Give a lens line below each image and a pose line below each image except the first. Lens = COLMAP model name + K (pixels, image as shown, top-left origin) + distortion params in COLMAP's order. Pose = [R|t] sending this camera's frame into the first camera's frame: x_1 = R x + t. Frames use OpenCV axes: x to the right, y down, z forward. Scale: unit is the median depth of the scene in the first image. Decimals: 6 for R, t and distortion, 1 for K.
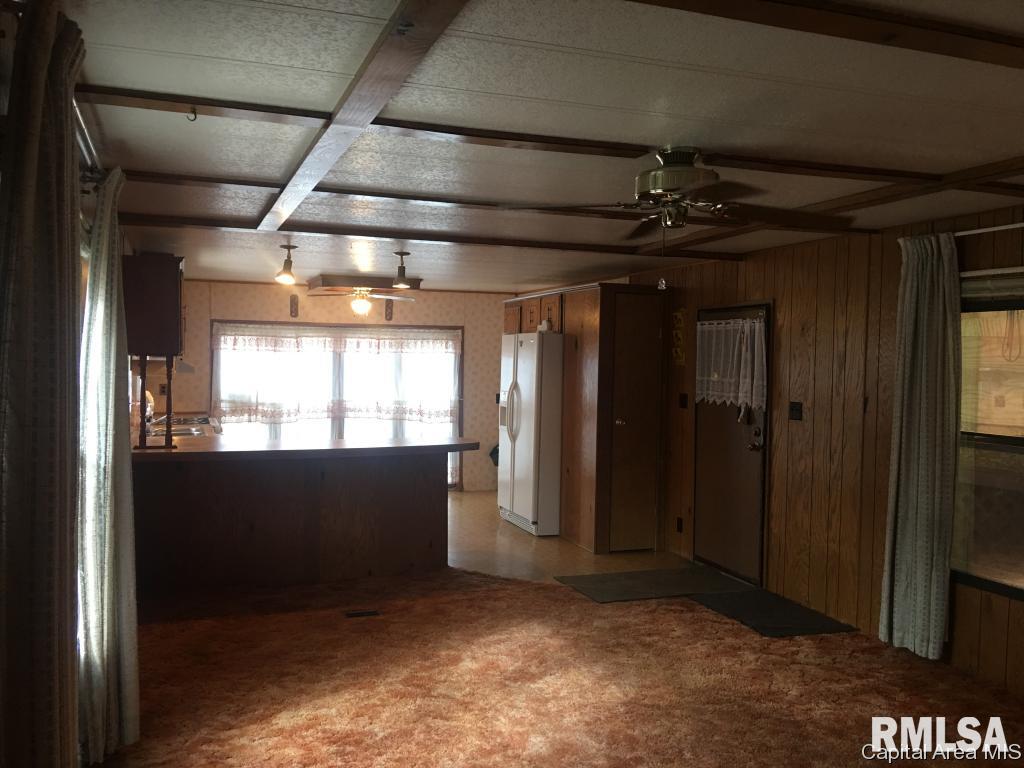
lens RADIAL K [[865.9, 0, 483.6], [0, 865.9, 382.9], [0, 0, 1]] dist [0.076601, -0.124899]
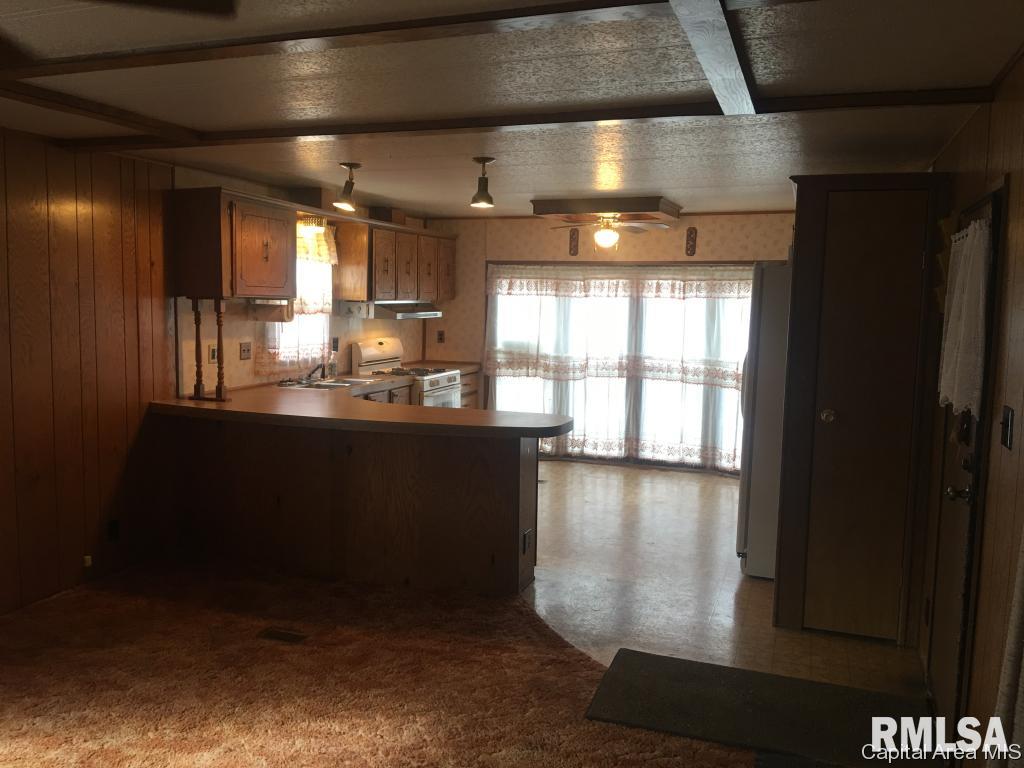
lens RADIAL K [[865.9, 0, 483.6], [0, 865.9, 382.9], [0, 0, 1]] dist [0.076601, -0.124899]
pose [[0.758758, 0.065216, -0.648100, 0.290495], [-0.023820, 0.997088, 0.072446, -0.012198], [0.650937, -0.039532, 0.758102, 0.321545]]
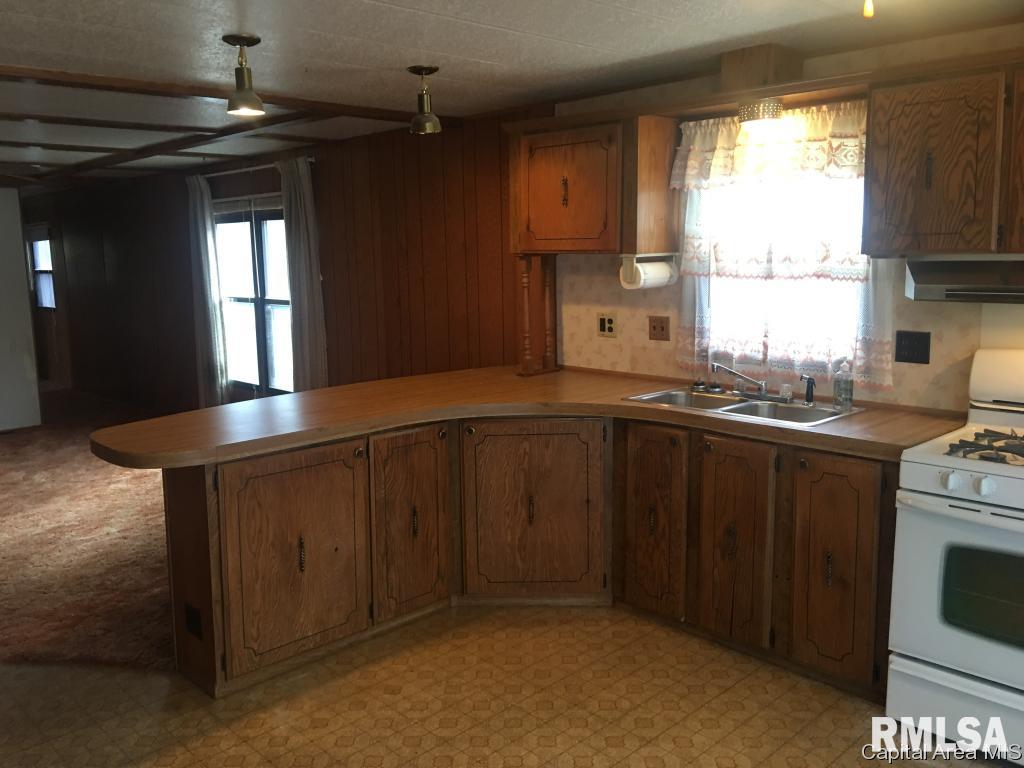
lens RADIAL K [[865.9, 0, 483.6], [0, 865.9, 382.9], [0, 0, 1]] dist [0.076601, -0.124899]
pose [[-0.916272, 0.064584, -0.395316, -0.010637], [-0.005140, 0.984939, 0.172825, -0.036650], [0.400524, 0.160387, -0.902140, 1.122172]]
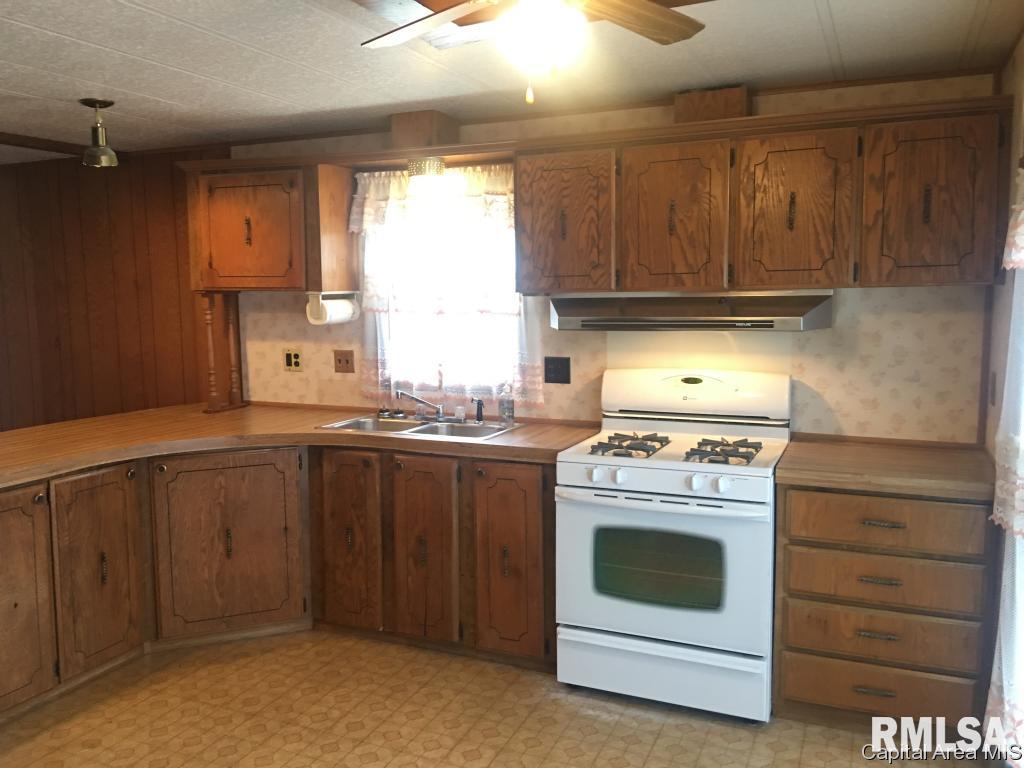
lens RADIAL K [[865.9, 0, 483.6], [0, 865.9, 382.9], [0, 0, 1]] dist [0.076601, -0.124899]
pose [[-0.696389, 0.071958, -0.714048, 0.018215], [-0.018688, 0.992805, 0.118275, -0.033365], [0.717421, 0.095709, -0.690034, 1.136707]]
